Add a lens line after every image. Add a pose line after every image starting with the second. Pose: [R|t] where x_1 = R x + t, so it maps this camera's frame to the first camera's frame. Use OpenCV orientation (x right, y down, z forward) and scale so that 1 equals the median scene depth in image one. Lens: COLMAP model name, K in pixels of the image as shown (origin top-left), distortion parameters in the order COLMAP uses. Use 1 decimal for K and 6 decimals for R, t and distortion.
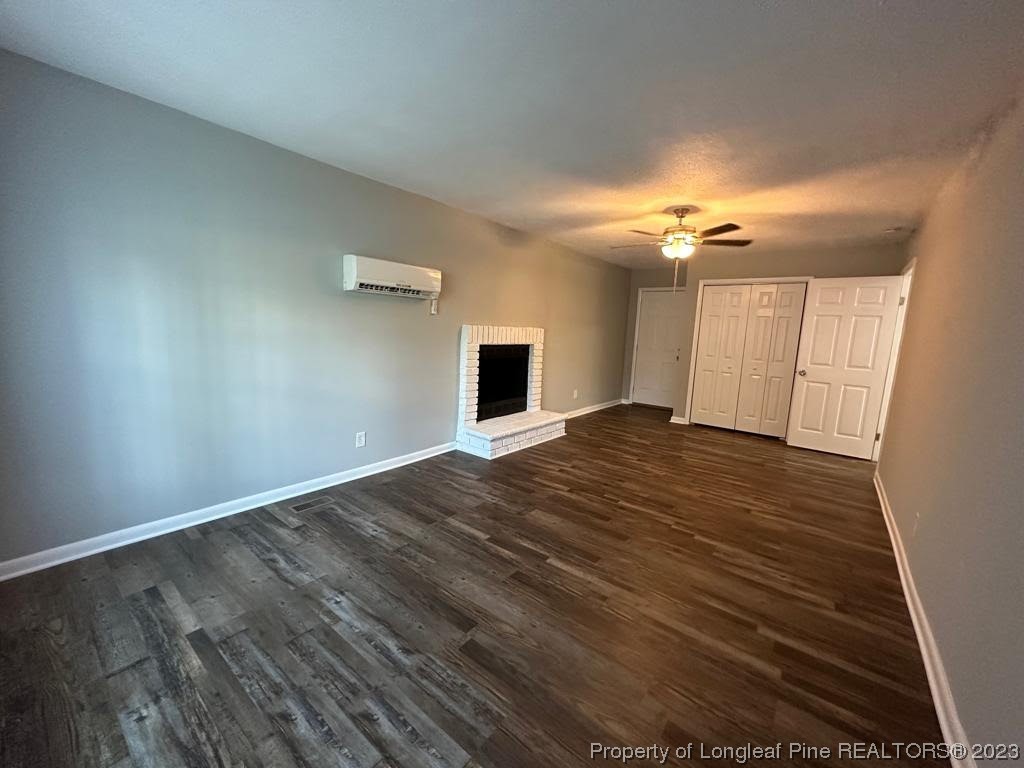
lens RADIAL K [[411.5, 0, 512.0], [0, 411.5, 384.0], [0, 0, 1]] dist [0.001614, 0.000771]
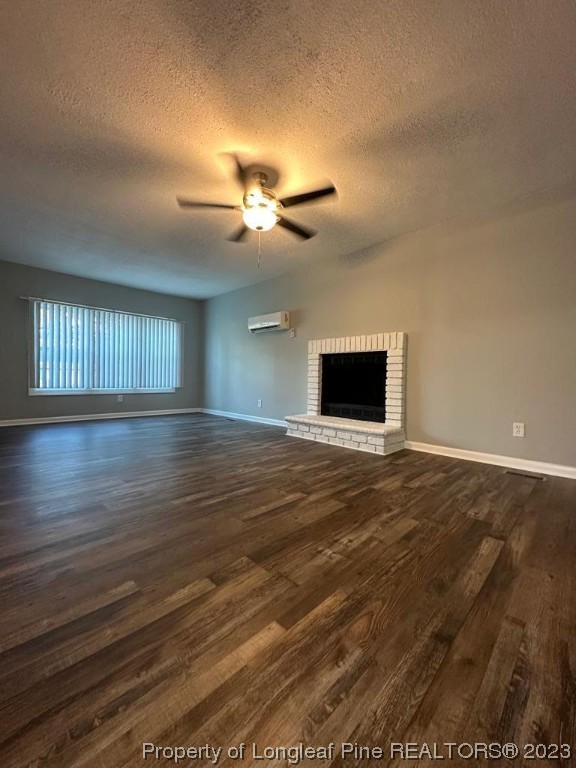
lens RADIAL K [[308.6, 0, 288.0], [0, 308.6, 384.0], [0, 0, 1]] dist [0.001614, 0.000771]
pose [[-0.118767, -0.017414, -0.992769, 0.919156], [-0.150501, 0.988610, 0.000663, 0.014000], [0.981450, 0.149492, -0.120035, 1.038191]]
